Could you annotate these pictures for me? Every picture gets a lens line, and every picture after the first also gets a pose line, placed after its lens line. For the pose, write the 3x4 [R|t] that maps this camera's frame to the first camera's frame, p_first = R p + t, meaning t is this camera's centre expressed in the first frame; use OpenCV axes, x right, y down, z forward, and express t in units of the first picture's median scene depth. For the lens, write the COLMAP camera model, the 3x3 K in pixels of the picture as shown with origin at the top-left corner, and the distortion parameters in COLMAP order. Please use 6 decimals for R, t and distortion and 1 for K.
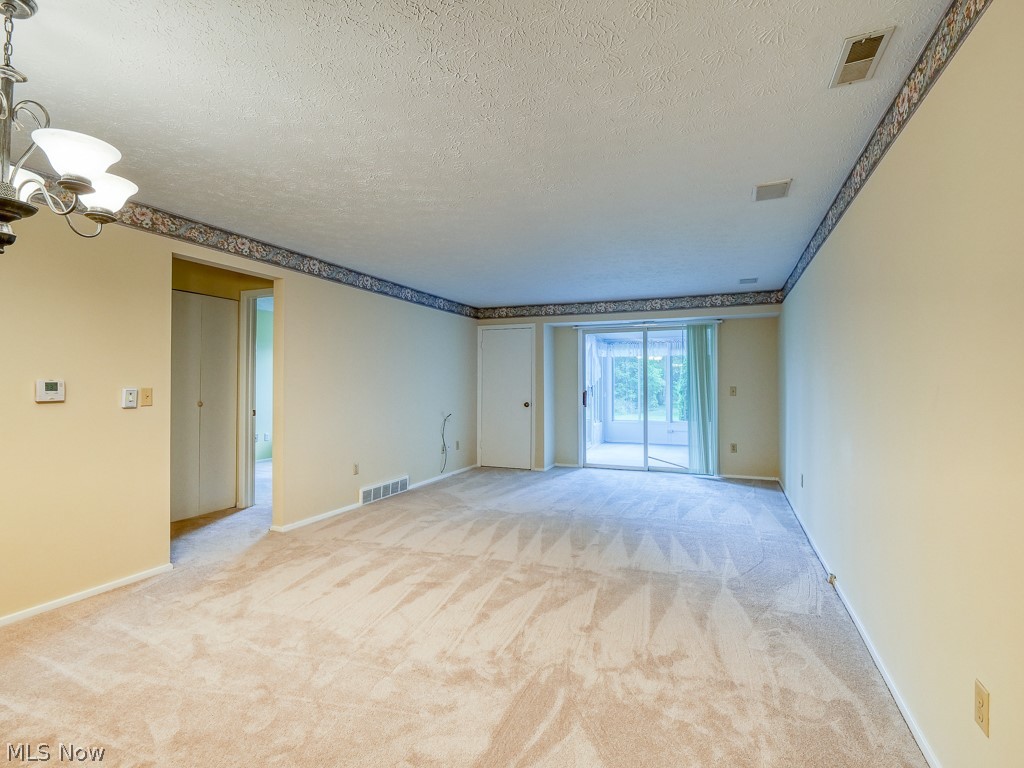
lens RADIAL K [[501.6, 0, 515.0], [0, 501.6, 378.3], [0, 0, 1]] dist [-0.015142, -0.000062]
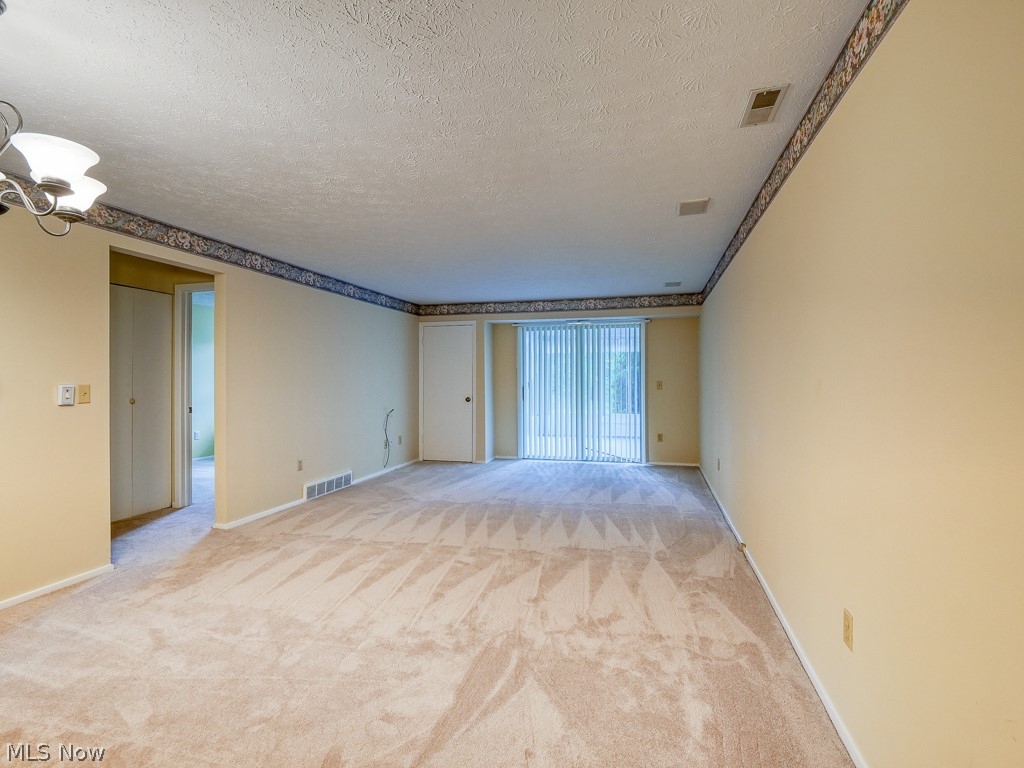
lens RADIAL K [[498.2, 0, 515.3], [0, 498.2, 378.3], [0, 0, 1]] dist [-0.015963, 0.000201]
pose [[0.991450, -0.003847, 0.130431, -0.026224], [0.002742, 0.999959, 0.008656, 0.000696], [-0.130459, -0.008224, 0.991420, -0.053571]]
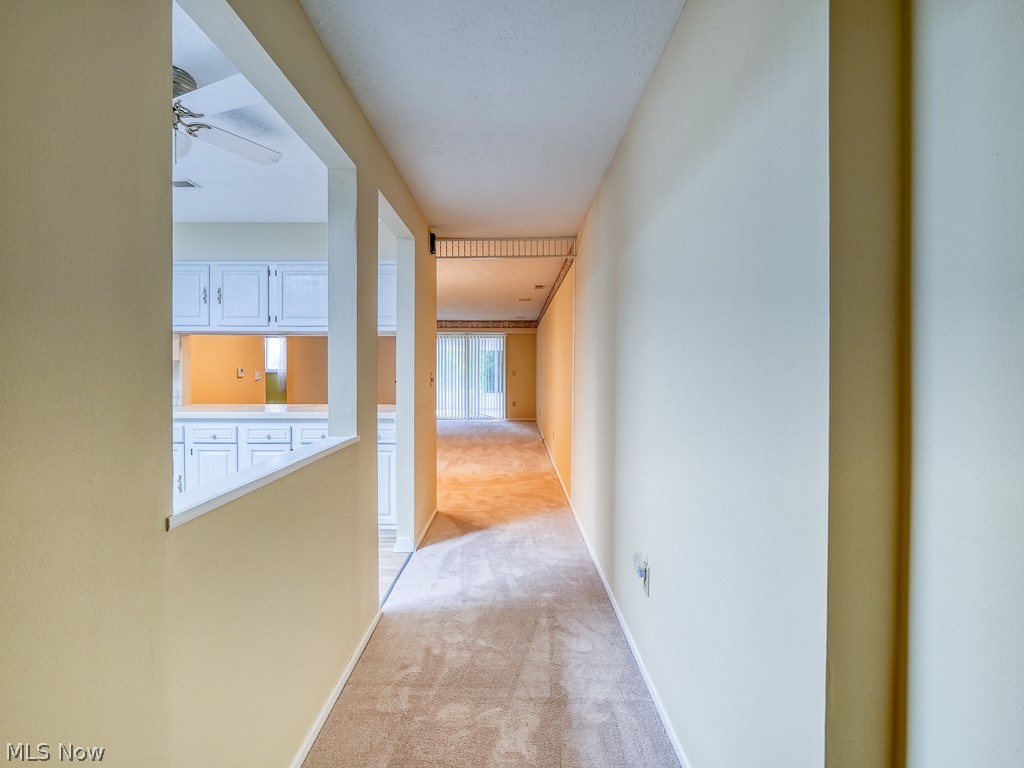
lens RADIAL K [[498.2, 0, 515.3], [0, 498.2, 378.3], [0, 0, 1]] dist [-0.015963, 0.000201]
pose [[0.921322, -0.004901, 0.388769, -0.484063], [-0.007036, 0.999547, 0.029275, -0.015445], [-0.388736, -0.029707, 0.920870, -1.231359]]
